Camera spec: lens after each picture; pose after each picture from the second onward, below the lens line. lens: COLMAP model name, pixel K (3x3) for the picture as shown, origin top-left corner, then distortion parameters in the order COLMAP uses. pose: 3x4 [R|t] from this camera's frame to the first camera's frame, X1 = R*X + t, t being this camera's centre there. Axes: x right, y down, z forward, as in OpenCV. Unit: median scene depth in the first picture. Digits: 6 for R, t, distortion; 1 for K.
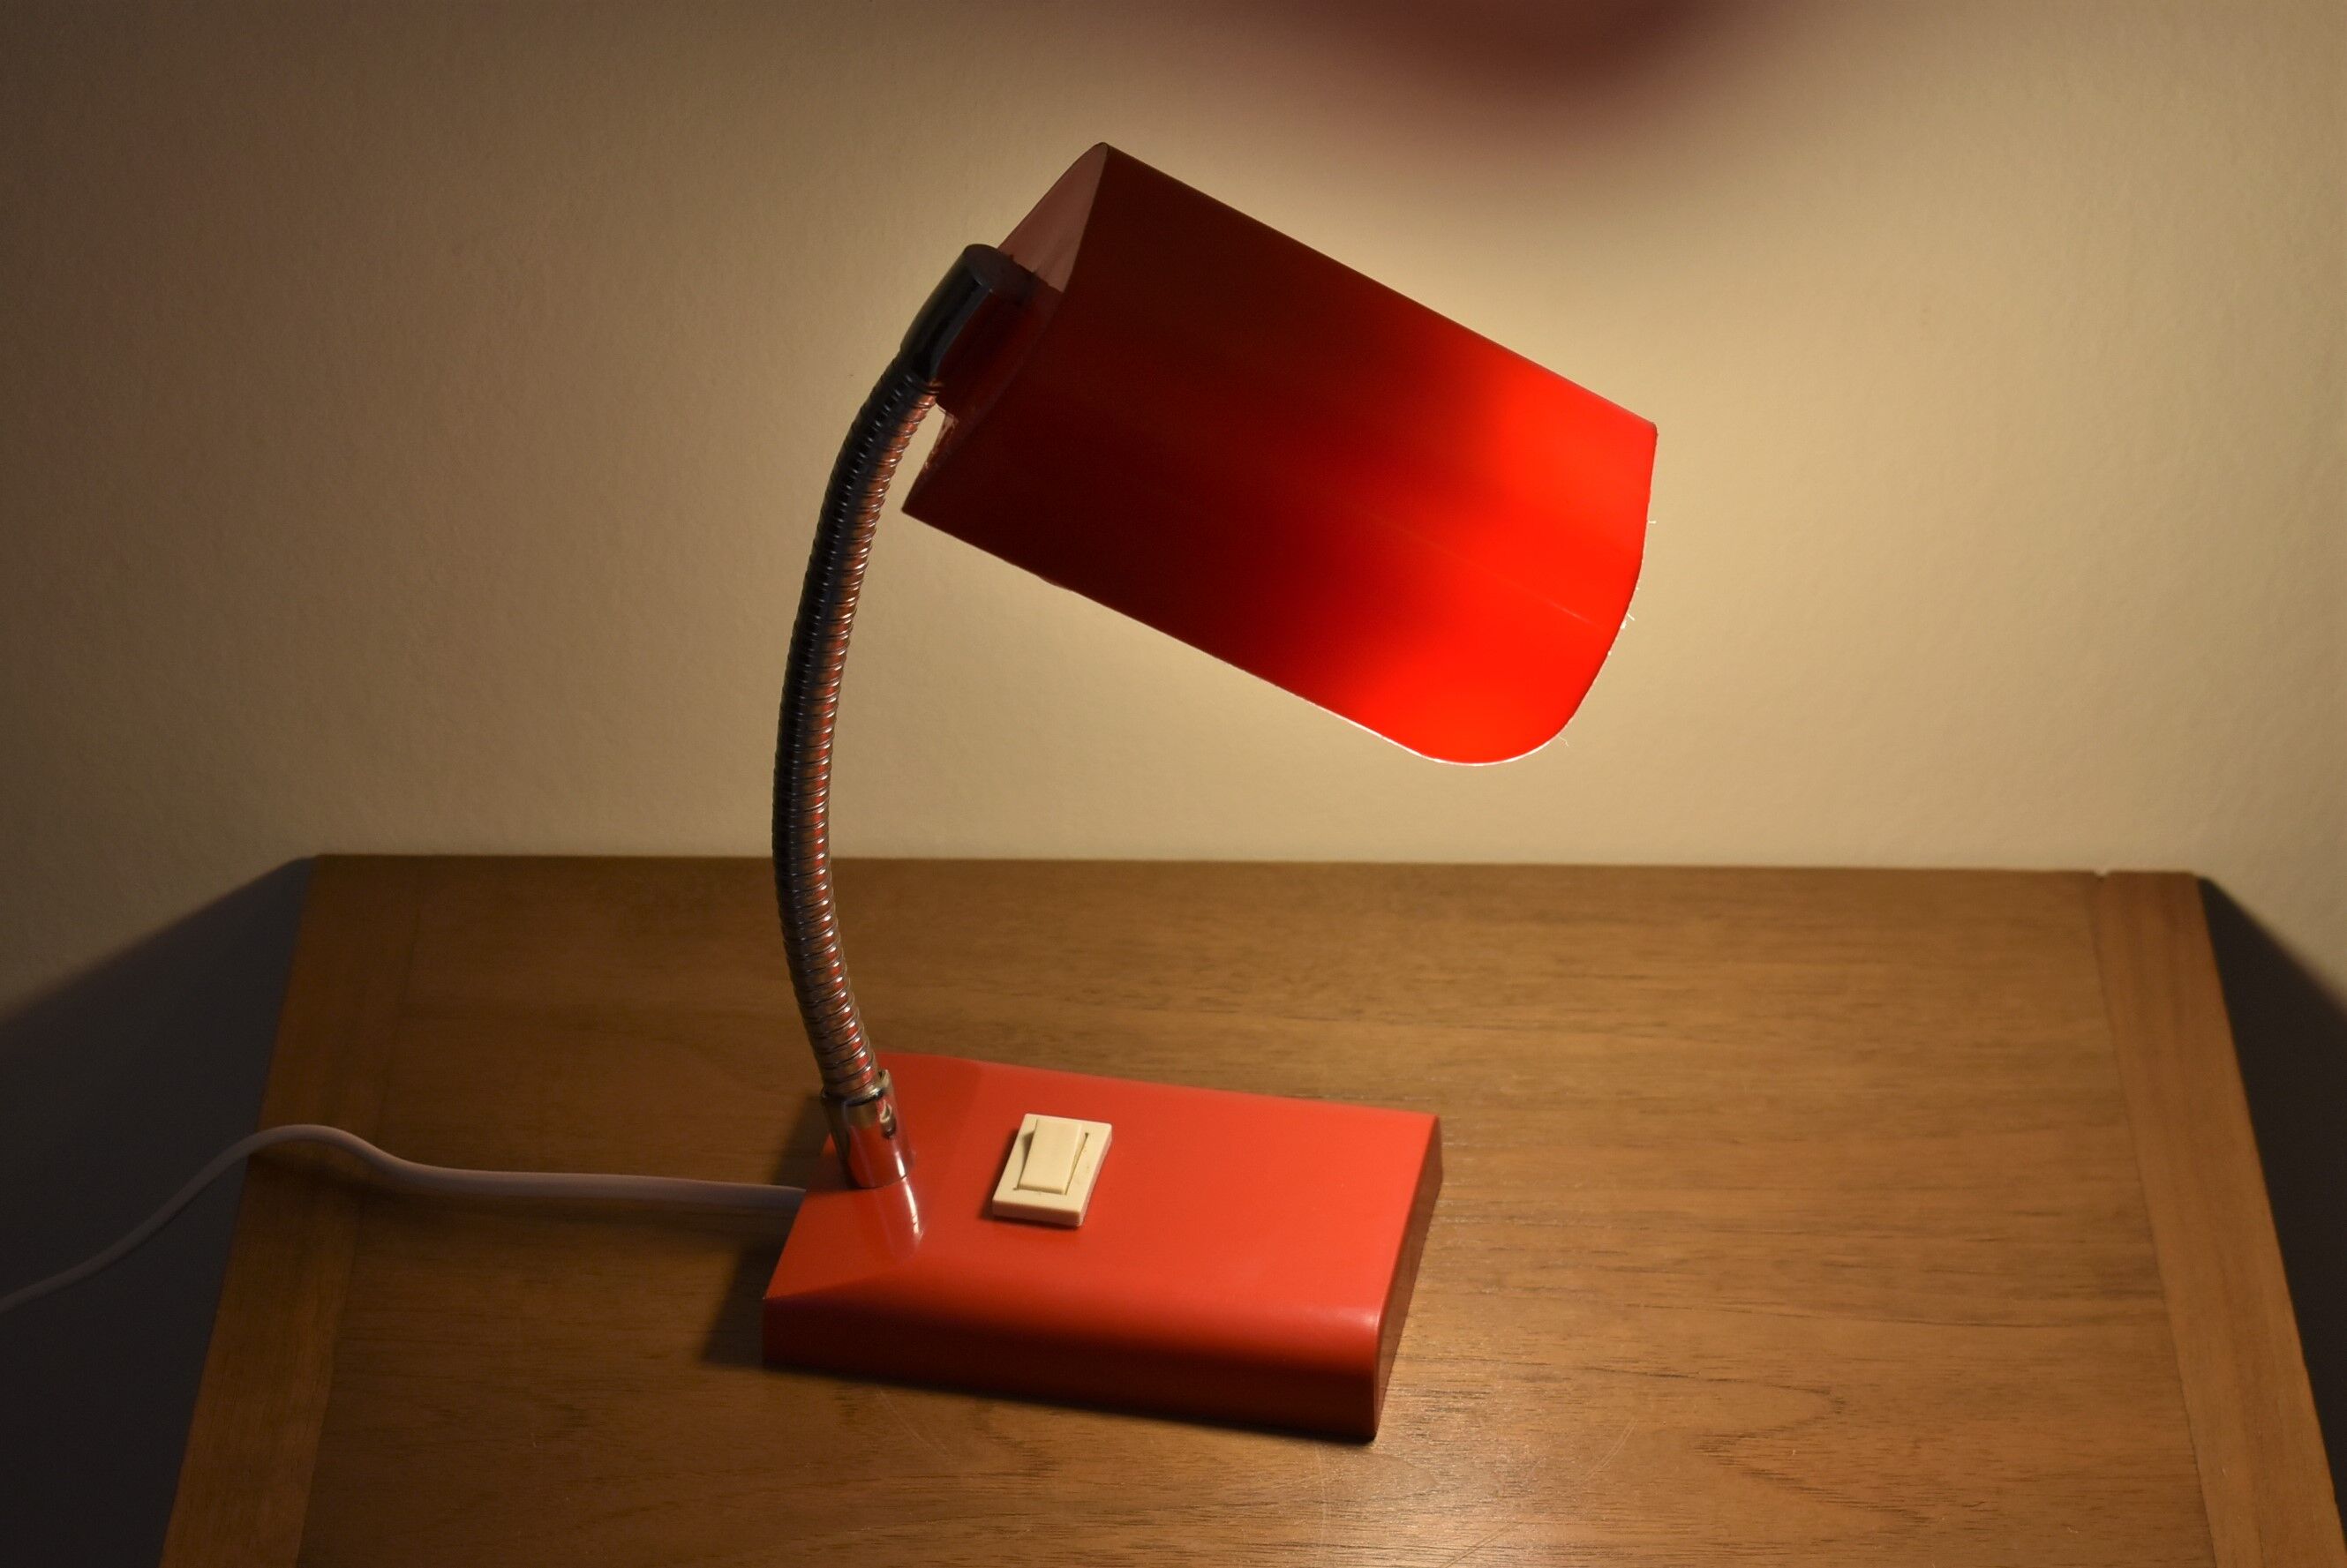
lens RADIAL K [[5850.6, 0, 1172.3], [0, 5850.6, 782.5], [0, 0, 1]] dist [0.001840, 0.000000]
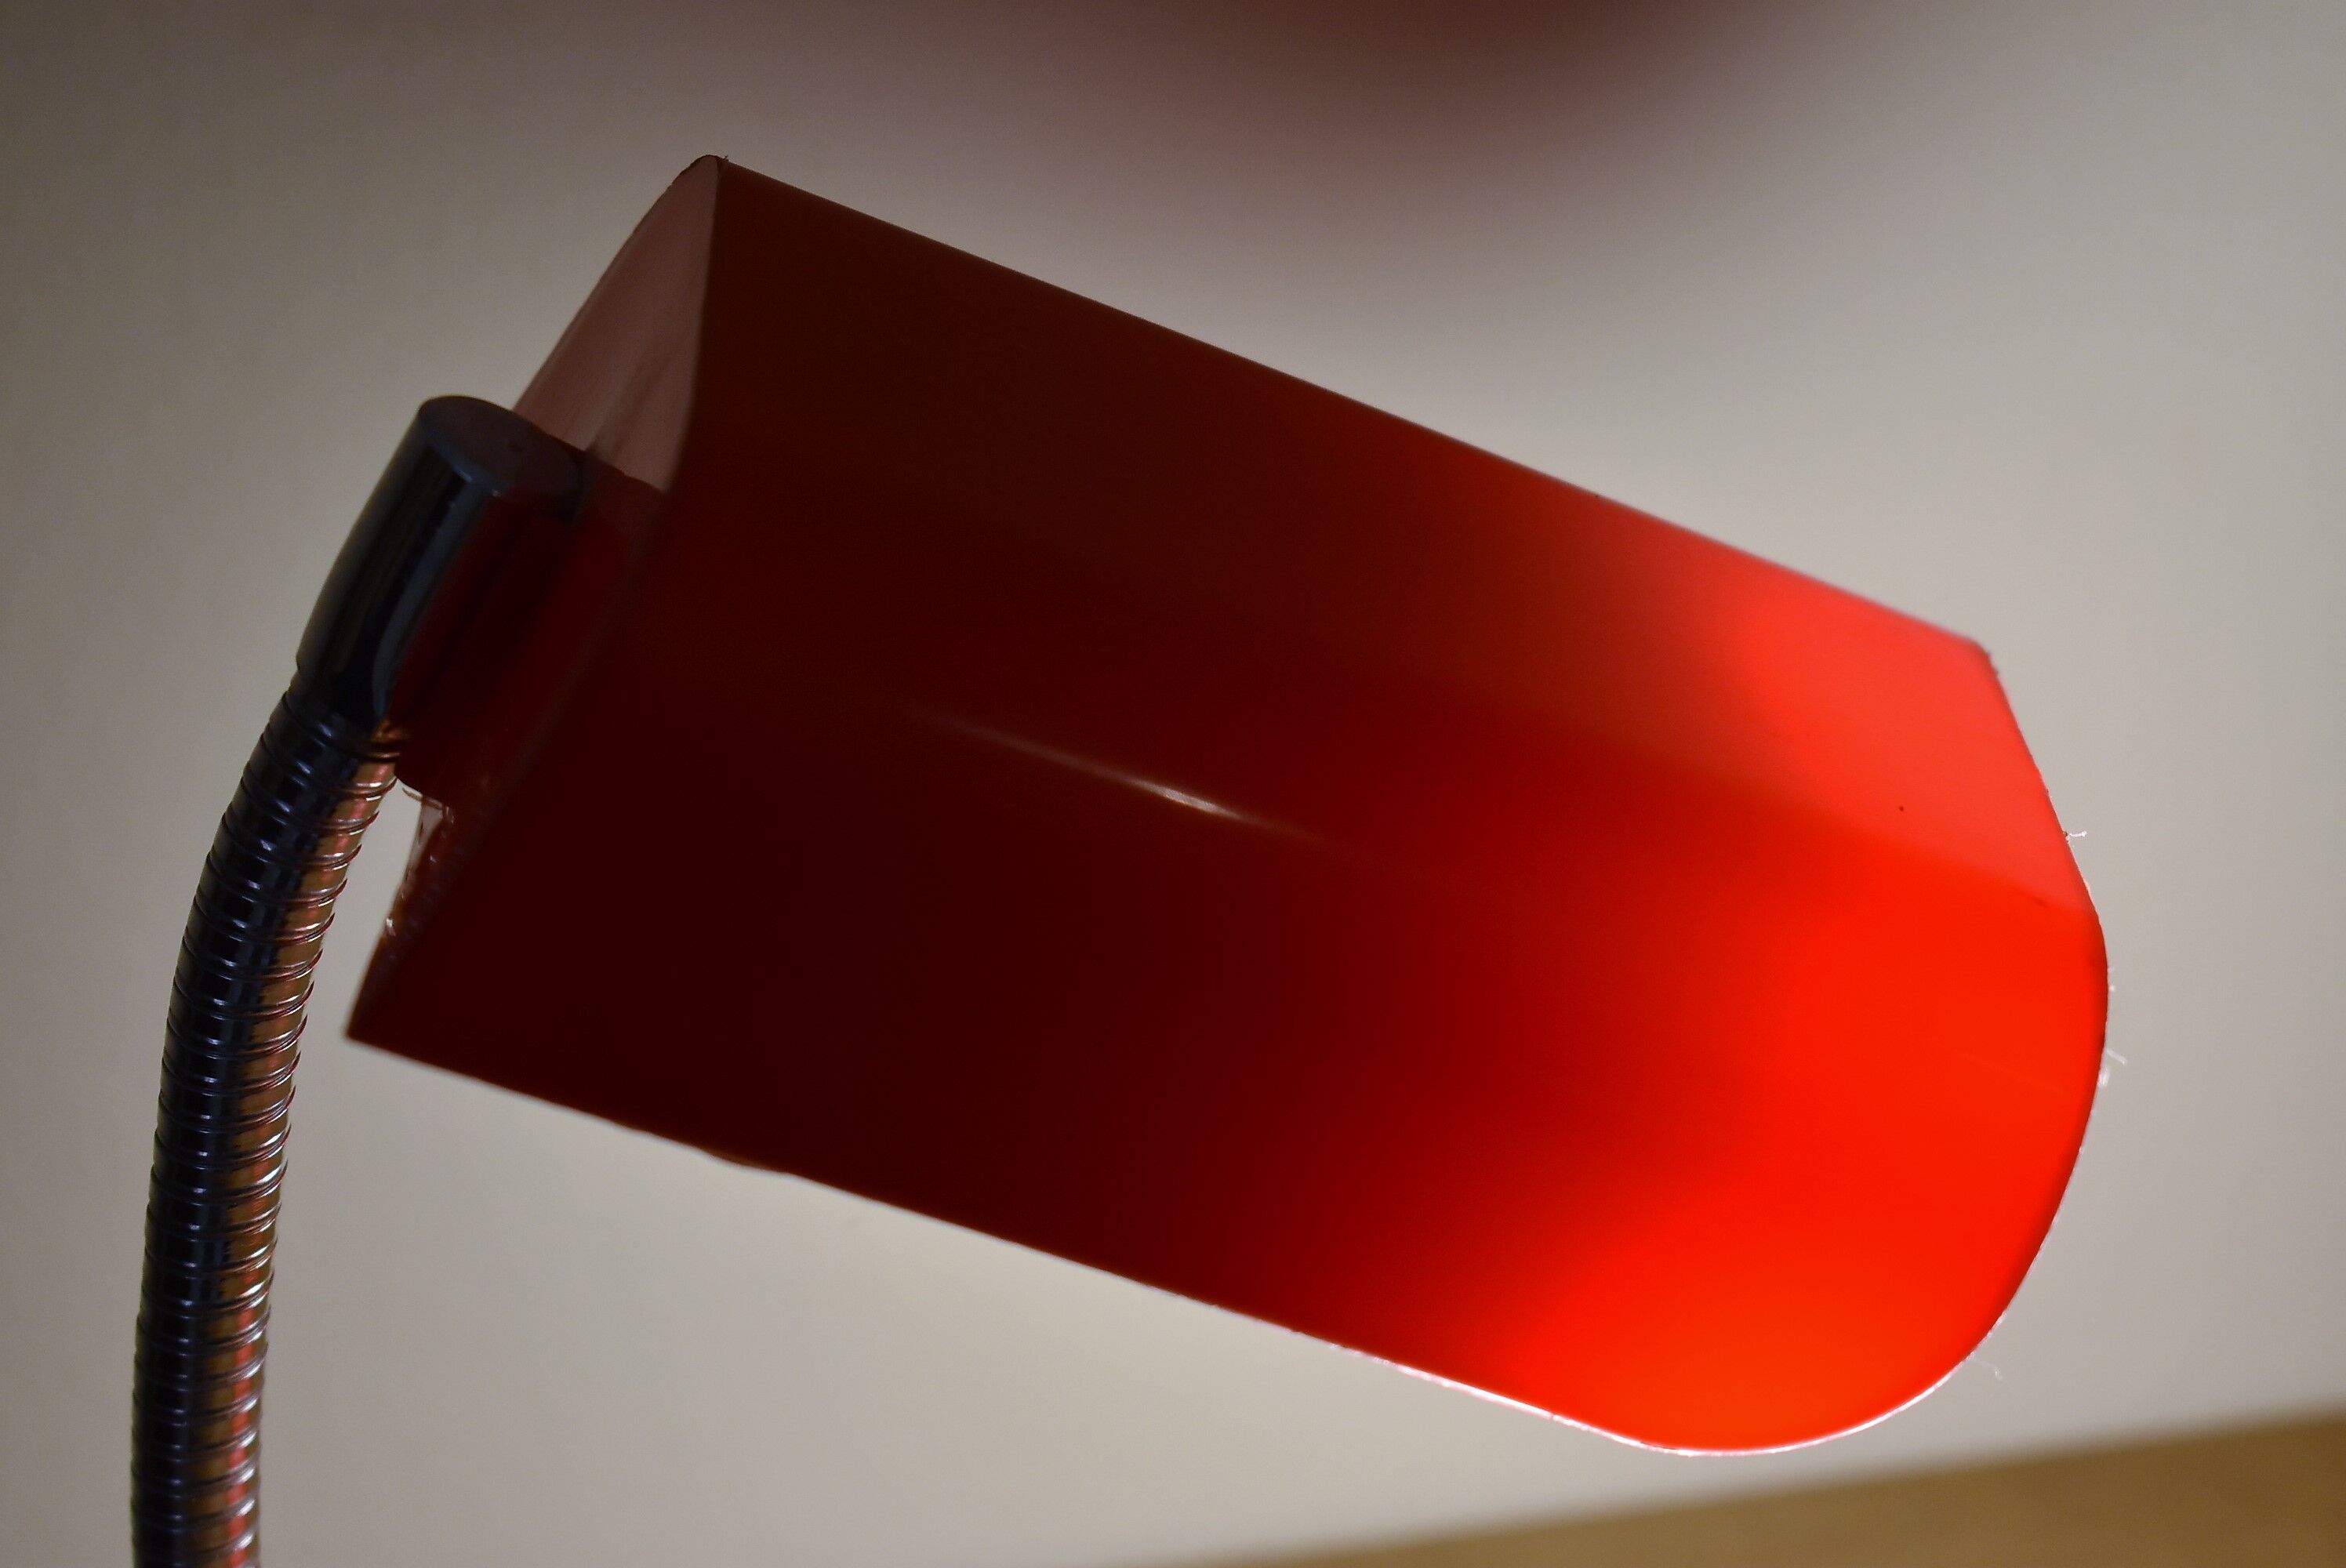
lens RADIAL K [[5038.5, 0, 1173.8], [0, 5038.5, 786.2], [0, 0, 1]] dist [0.039597, 0.000000]
pose [[0.984756, -0.126250, 0.119650, -0.028371], [0.136498, 0.987267, -0.081689, -0.026072], [-0.107813, 0.096775, 0.989450, 0.623112]]
